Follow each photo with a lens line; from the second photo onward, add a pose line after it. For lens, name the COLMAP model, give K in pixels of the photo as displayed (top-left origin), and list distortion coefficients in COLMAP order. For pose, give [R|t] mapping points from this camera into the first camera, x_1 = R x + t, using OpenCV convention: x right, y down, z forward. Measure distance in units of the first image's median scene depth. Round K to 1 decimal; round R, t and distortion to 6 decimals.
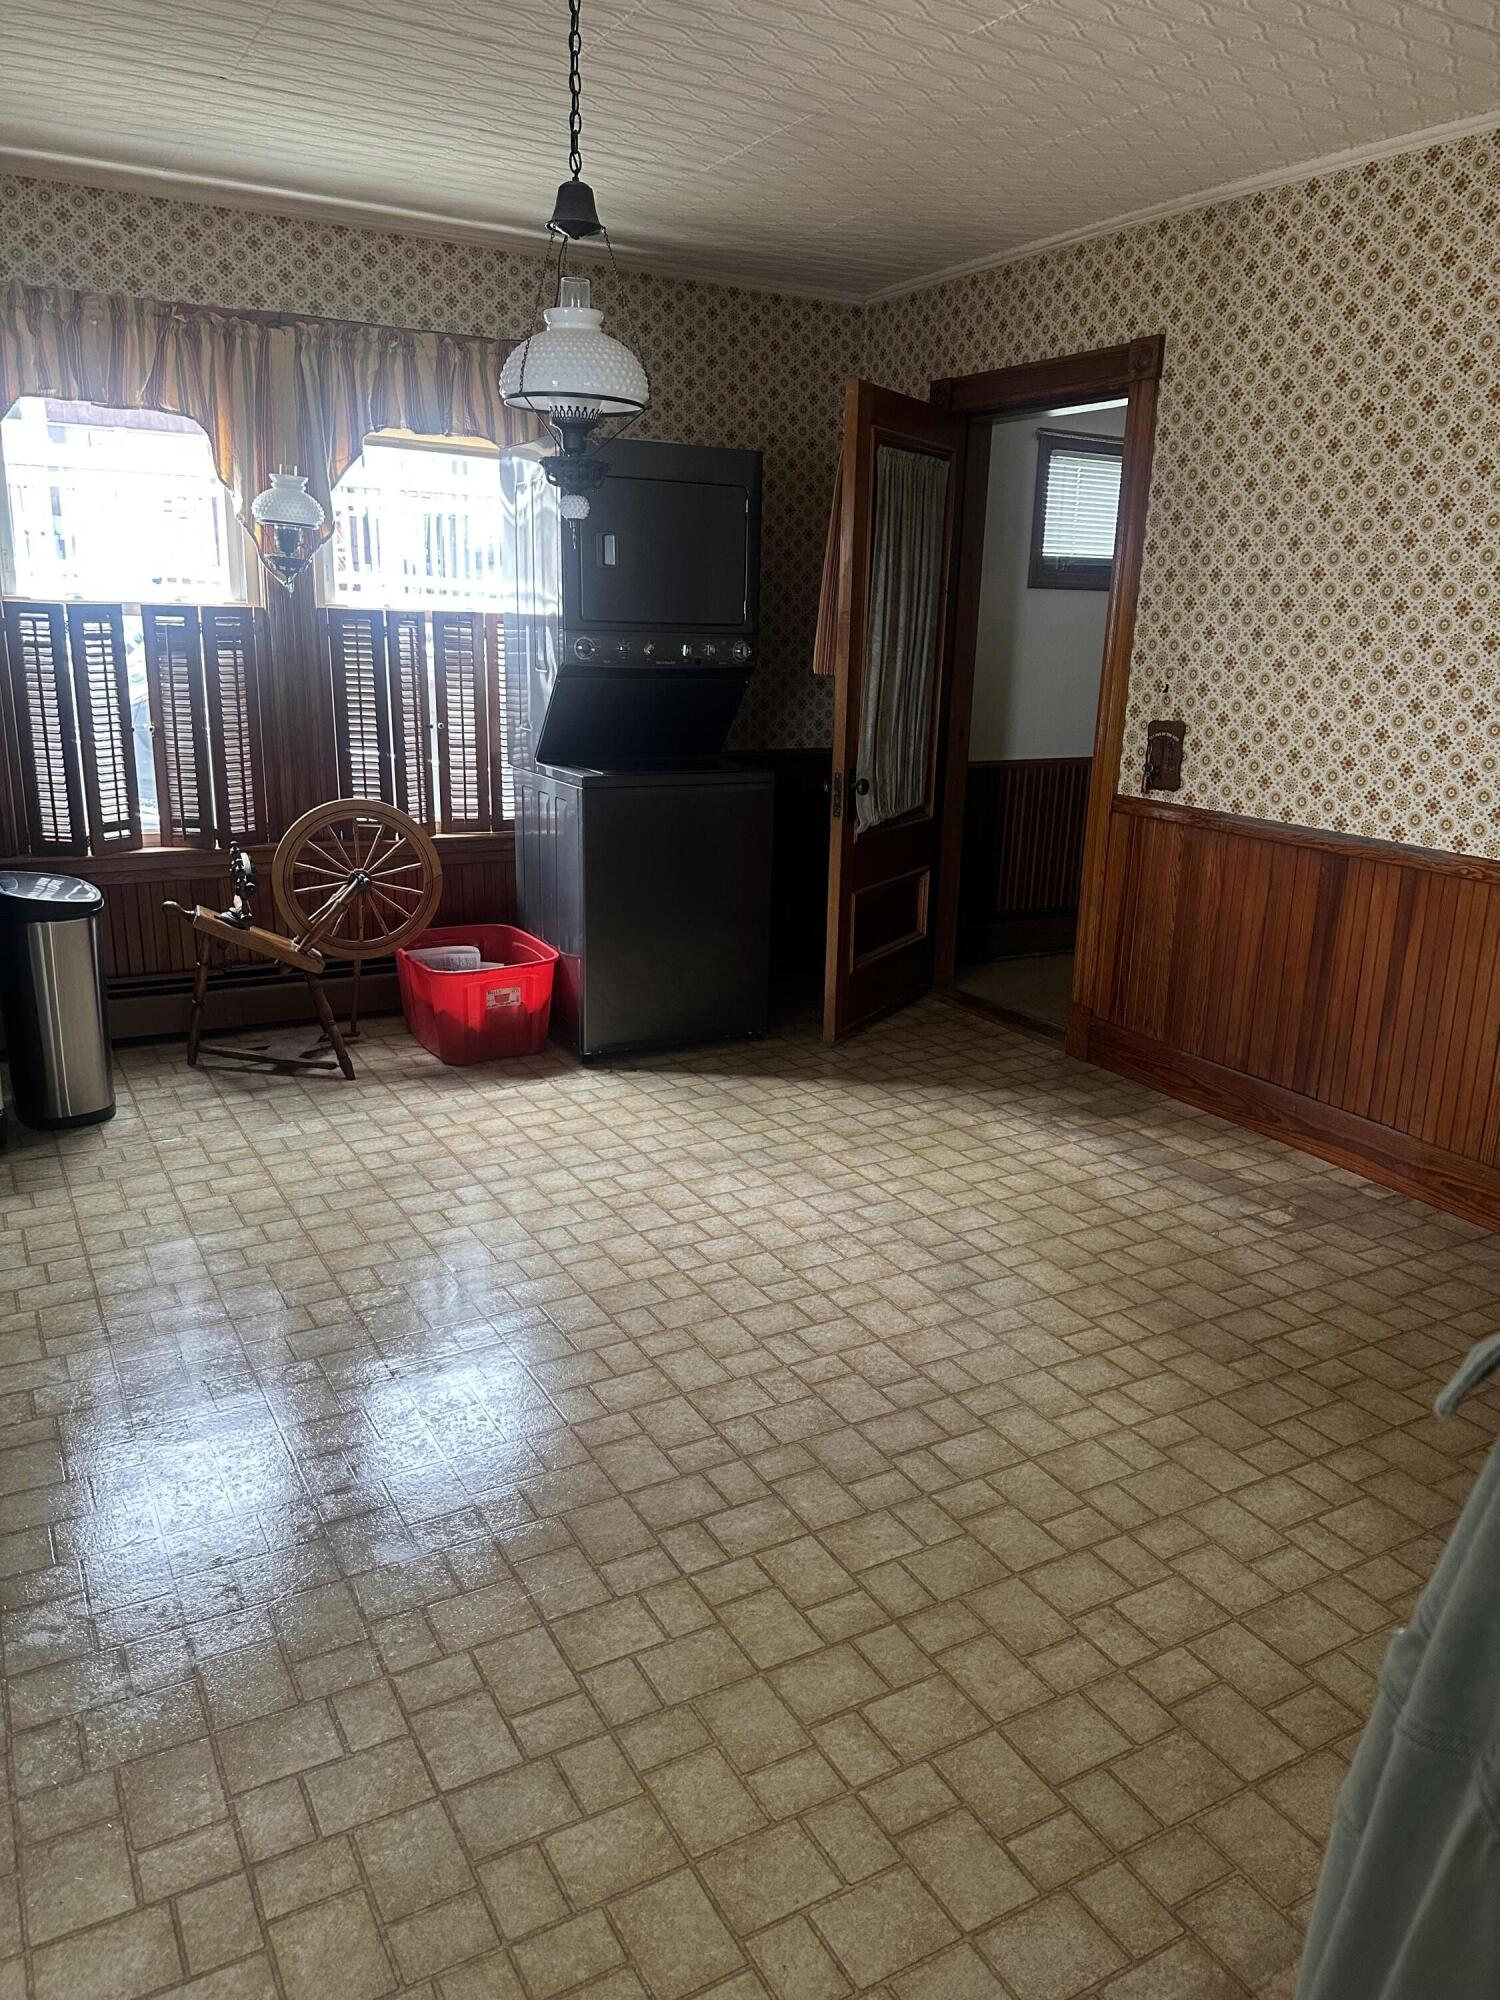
lens RADIAL K [[1380.3, 0, 750.0], [0, 1380.3, 1000.0], [0, 0, 1]] dist [-0.030822, -0.004032]
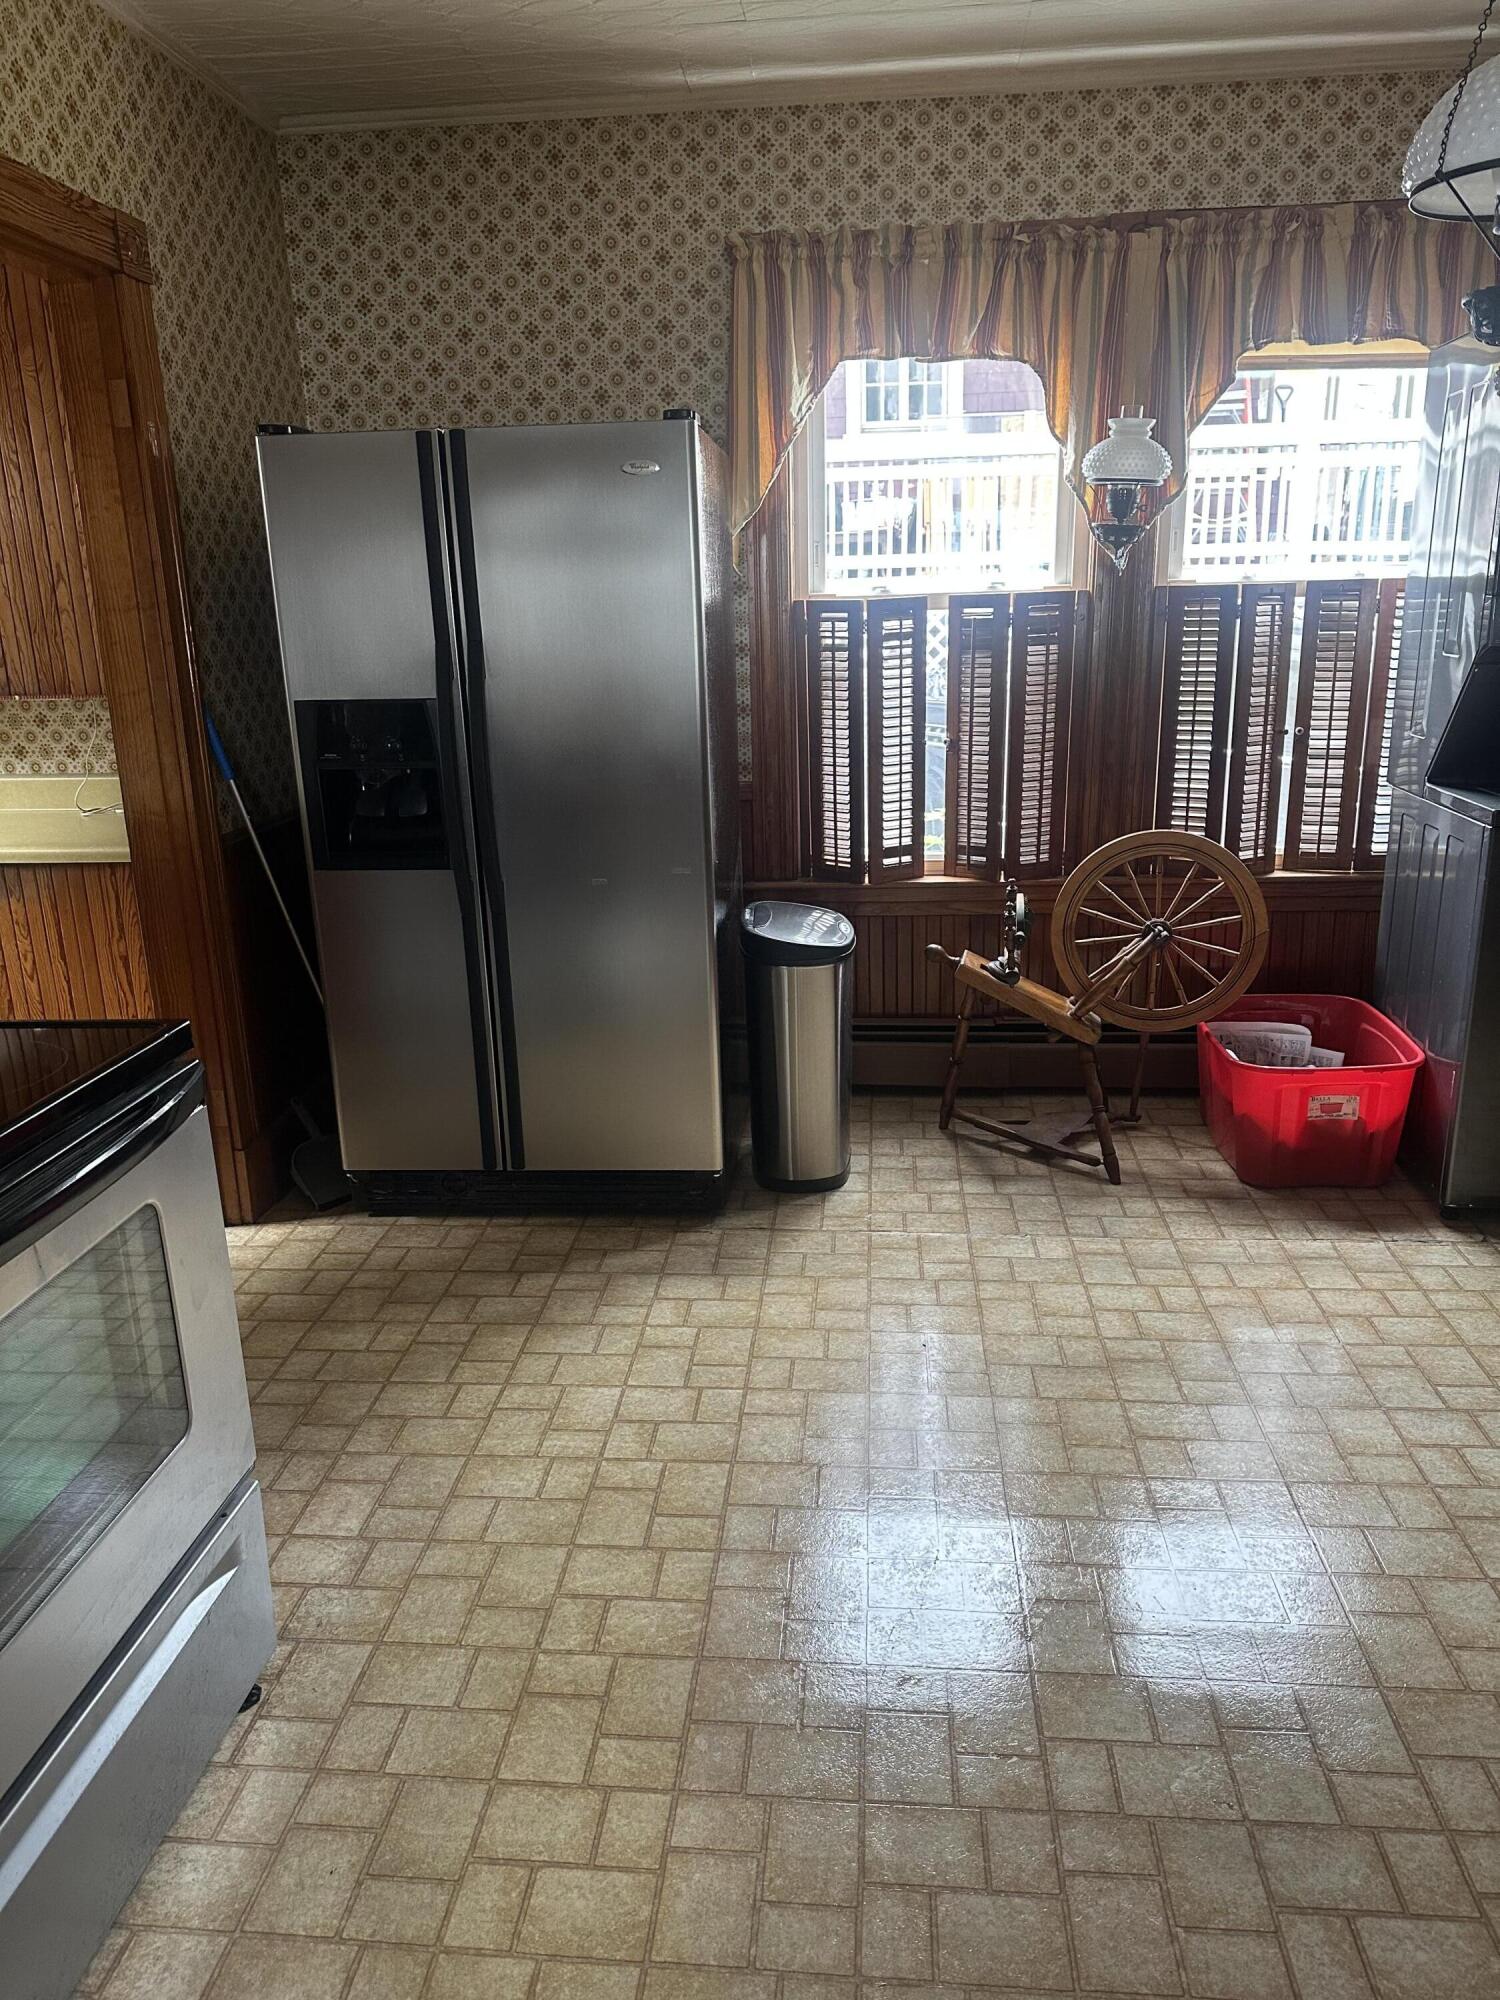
lens RADIAL K [[1403.4, 0, 719.2], [0, 1403.4, 1063.8], [0, 0, 1]] dist [0.041643, -0.046647]
pose [[0.817344, 0.119913, -0.563533, -0.022361], [-0.095289, 0.992766, 0.073042, -0.045552], [0.568215, -0.006002, 0.822858, 0.177469]]
